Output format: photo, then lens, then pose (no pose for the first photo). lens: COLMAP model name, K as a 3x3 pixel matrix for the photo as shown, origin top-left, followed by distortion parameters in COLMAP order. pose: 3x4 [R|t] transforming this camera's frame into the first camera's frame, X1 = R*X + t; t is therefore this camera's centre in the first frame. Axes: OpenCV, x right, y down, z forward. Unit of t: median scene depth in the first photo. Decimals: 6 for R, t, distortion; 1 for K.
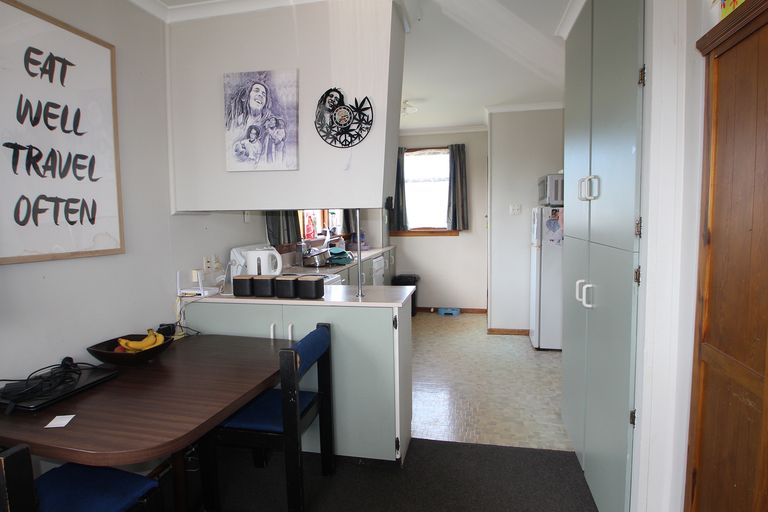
lens RADIAL K [[473.4, 0, 384.0], [0, 473.4, 256.0], [0, 0, 1]] dist [-0.001037, -0.000322]
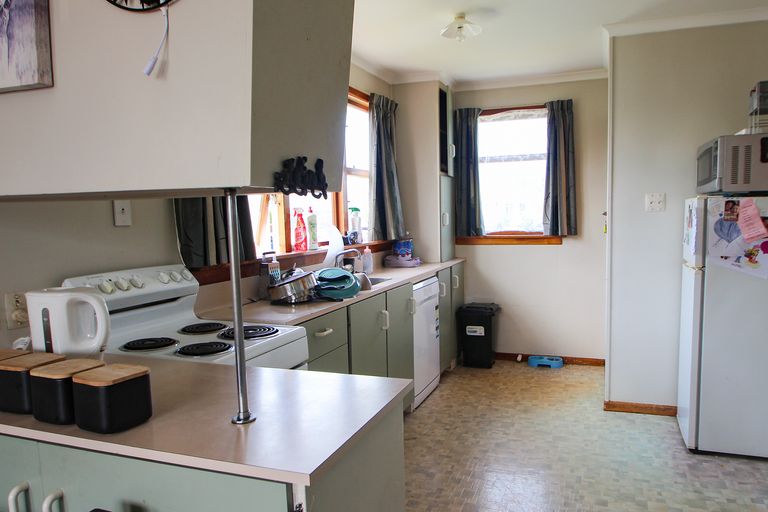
lens RADIAL K [[474.8, 0, 460.3], [0, 474.8, 259.7], [0, 0, 1]] dist [-0.000384, -0.001419]
pose [[0.994549, 0.008700, -0.103910, 0.098116], [-0.007561, 0.999907, 0.011347, -0.031346], [0.103999, -0.010499, 0.994522, 0.383855]]
